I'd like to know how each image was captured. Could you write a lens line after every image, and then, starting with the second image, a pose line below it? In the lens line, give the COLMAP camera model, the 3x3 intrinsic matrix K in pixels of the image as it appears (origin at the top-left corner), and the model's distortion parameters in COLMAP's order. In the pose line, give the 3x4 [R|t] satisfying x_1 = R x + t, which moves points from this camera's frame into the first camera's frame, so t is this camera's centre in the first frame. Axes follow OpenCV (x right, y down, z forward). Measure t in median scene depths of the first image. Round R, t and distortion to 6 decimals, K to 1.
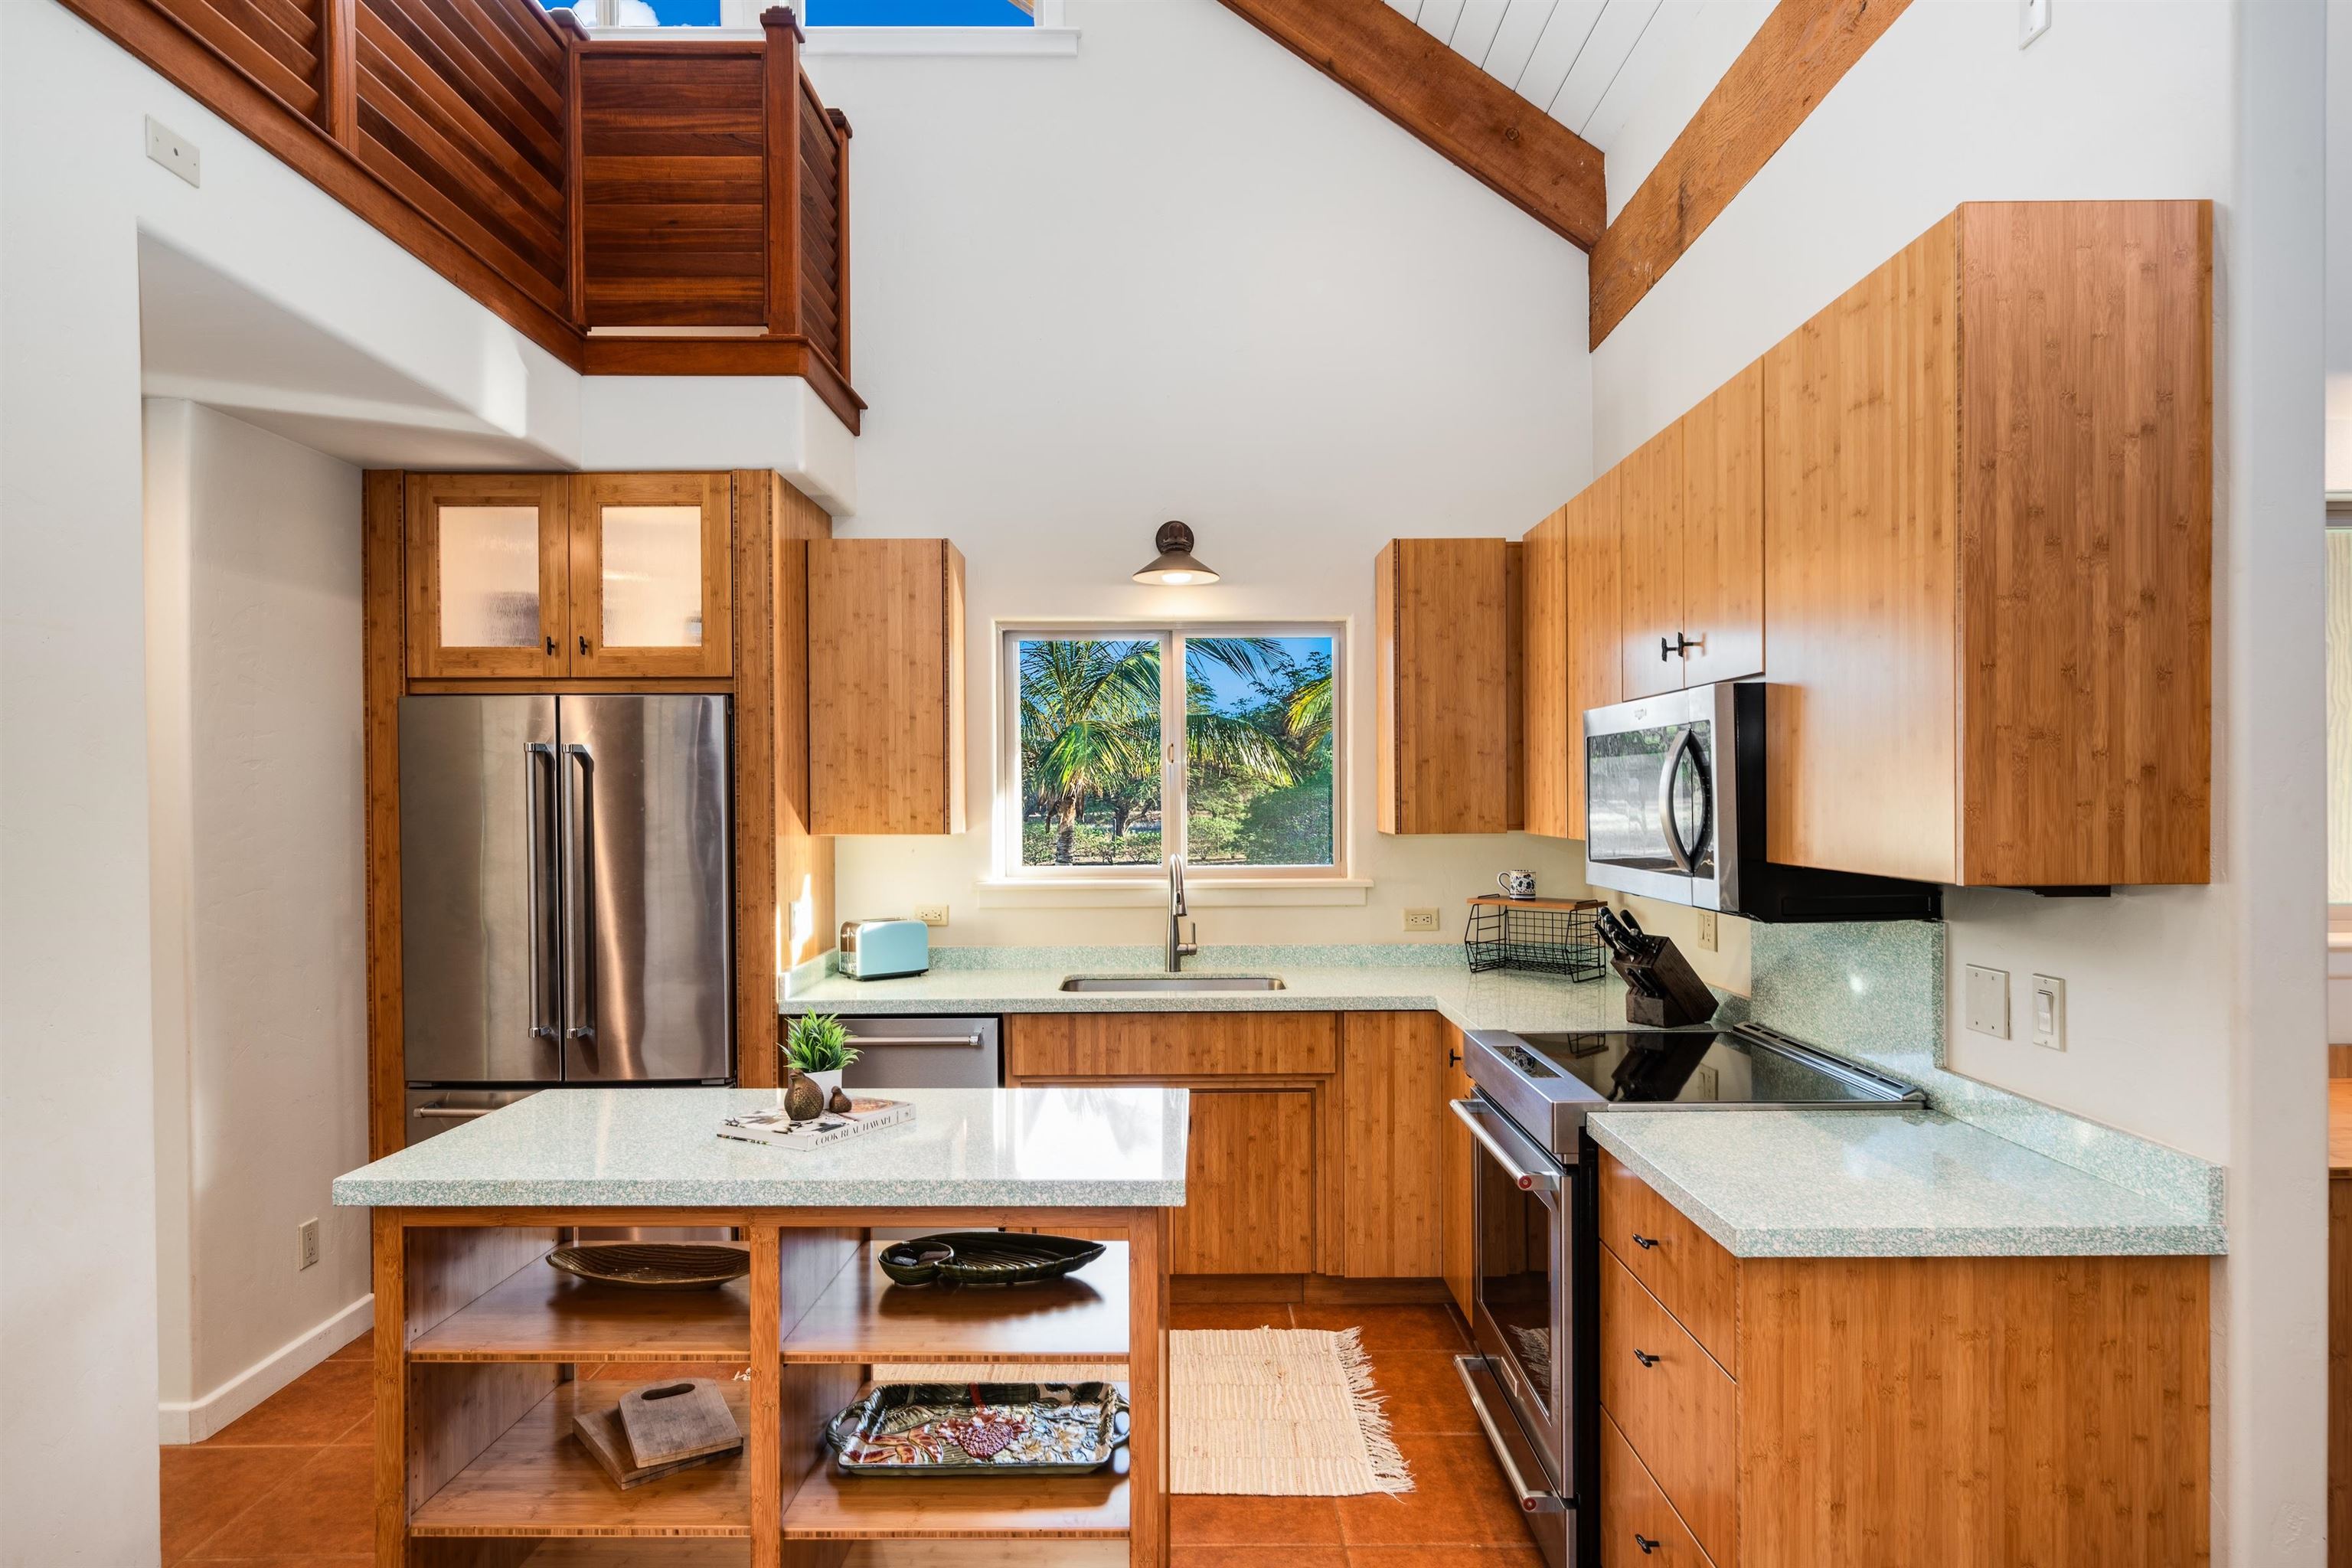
lens RADIAL K [[1317.9, 0, 1172.0], [0, 1317.9, 816.2], [0, 0, 1]] dist [0.001261, 0.000912]
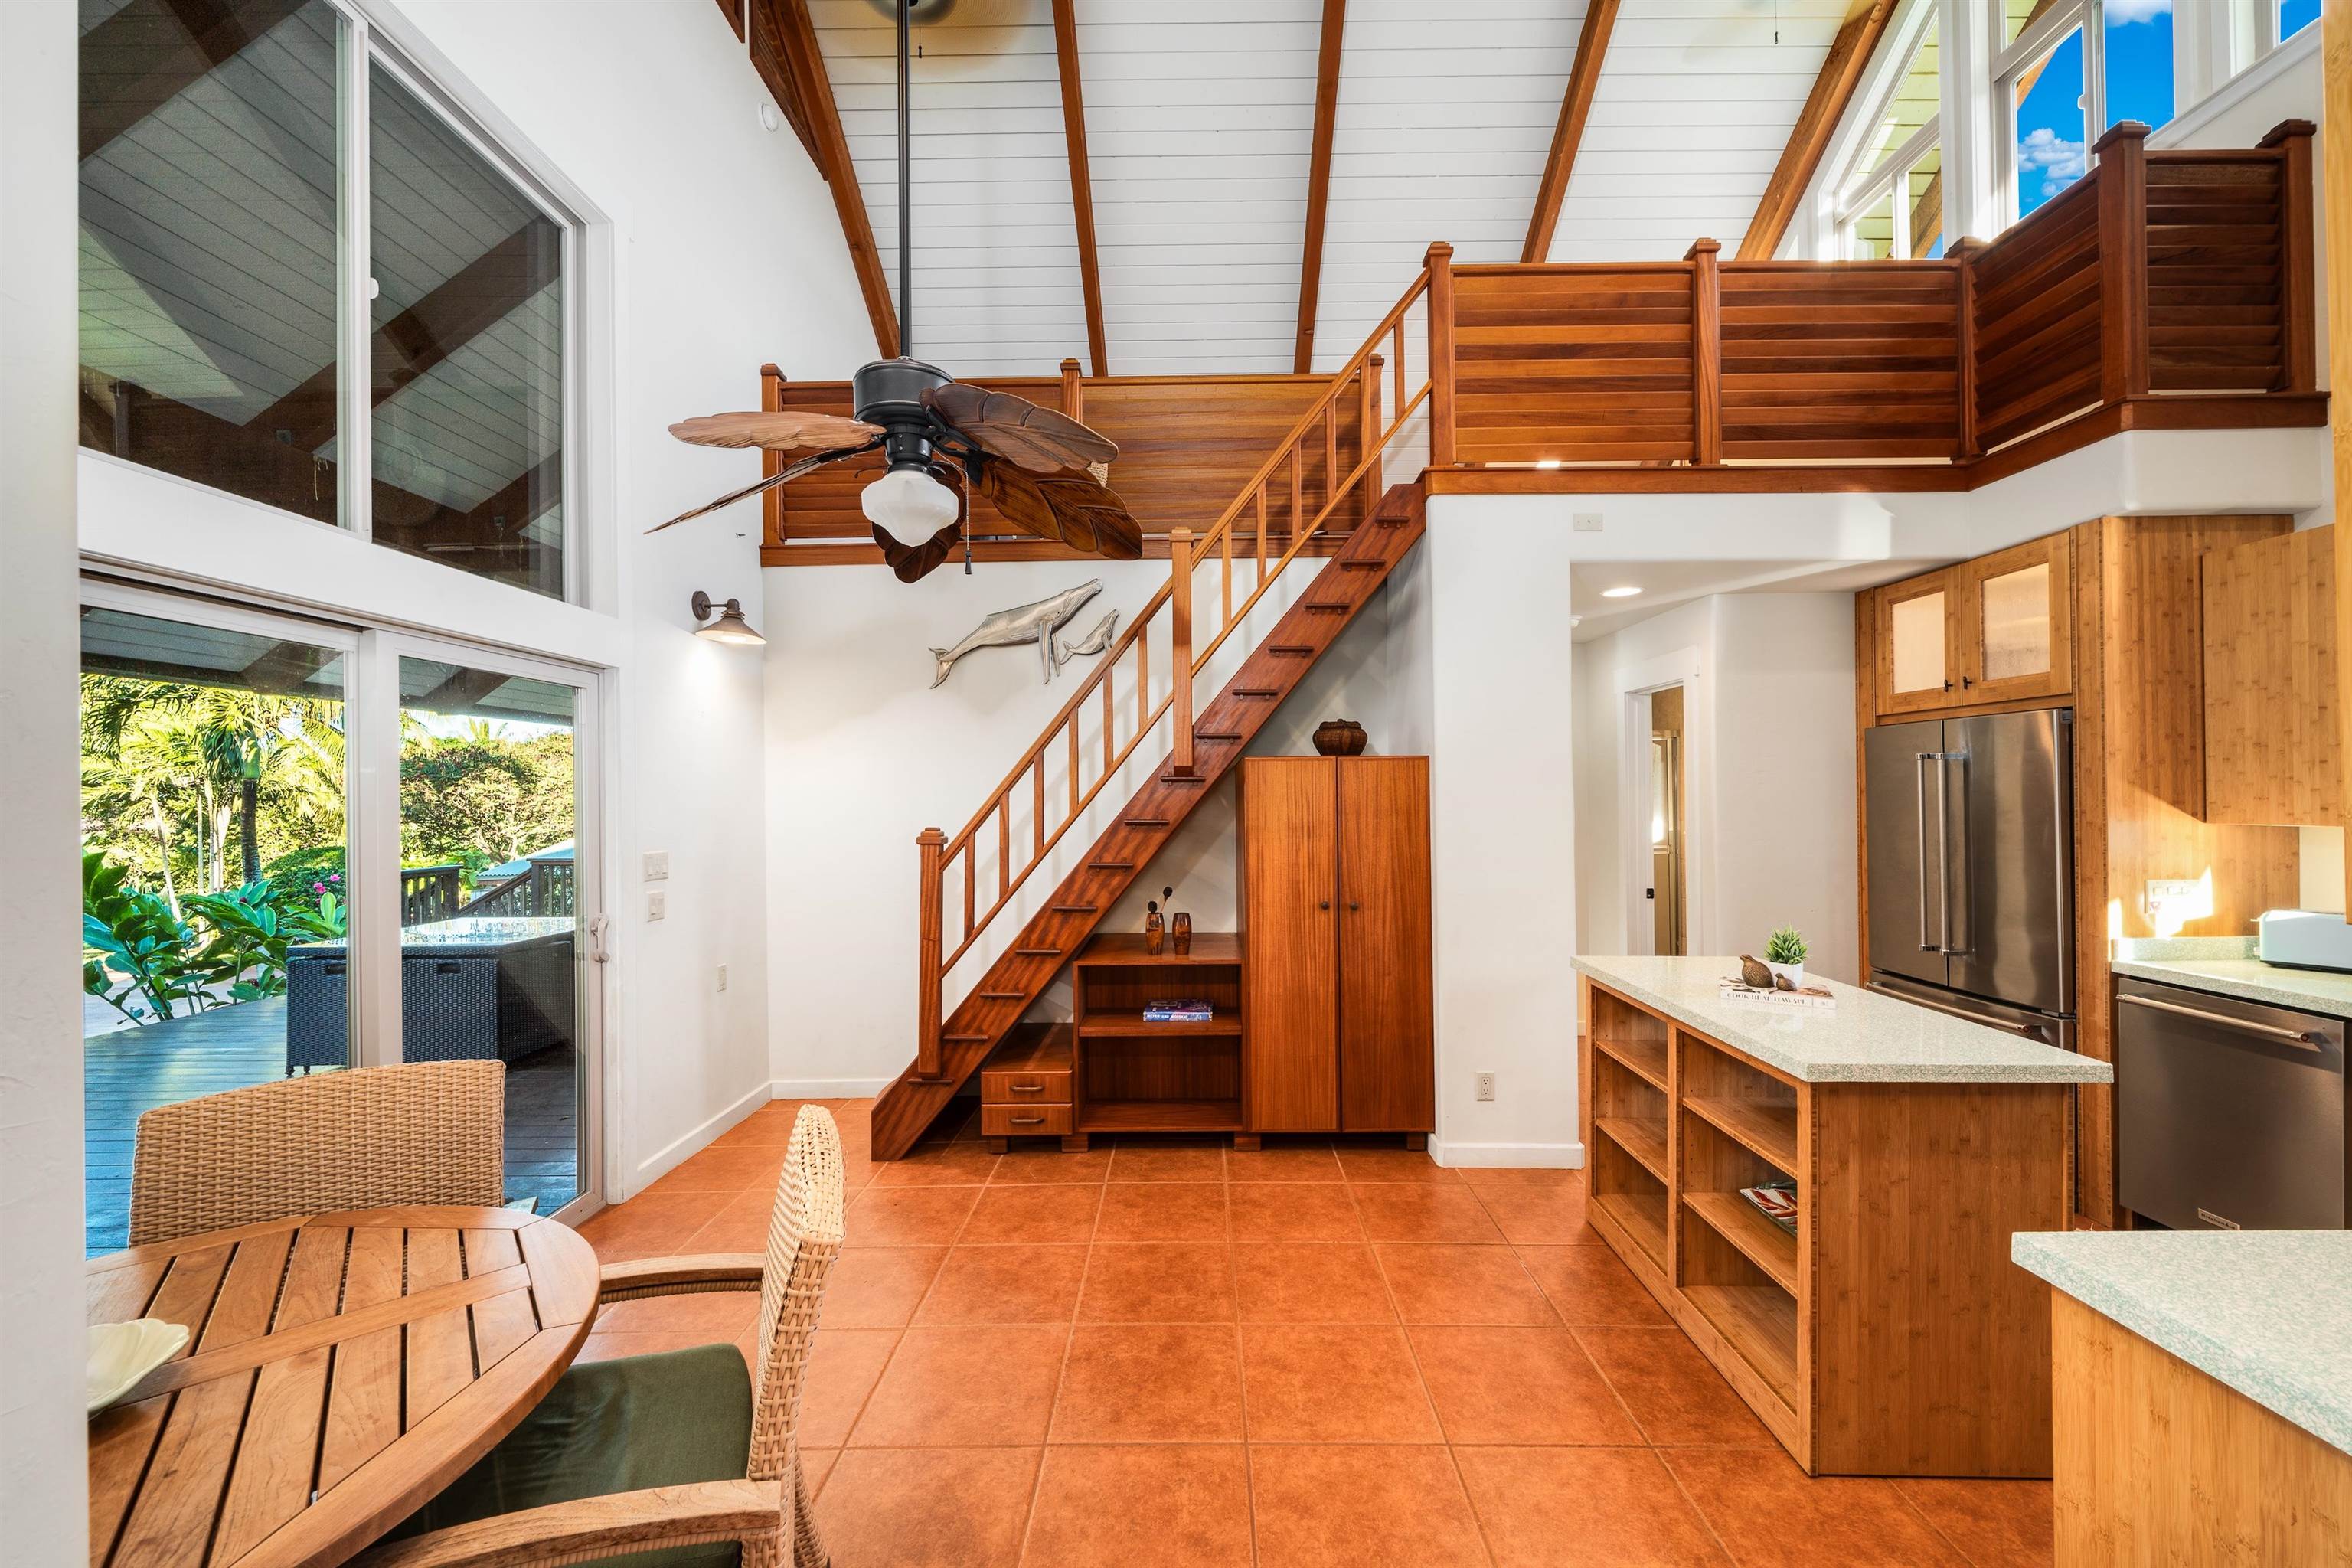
lens RADIAL K [[809.4, 0, 1171.0], [0, 809.4, 790.0], [0, 0, 1]] dist [-0.000151, -0.000078]
pose [[-0.001461, -0.002025, -0.999997, 0.407889], [-0.007989, 0.999966, -0.002014, -0.005362], [0.999967, 0.007986, -0.001477, 0.143009]]
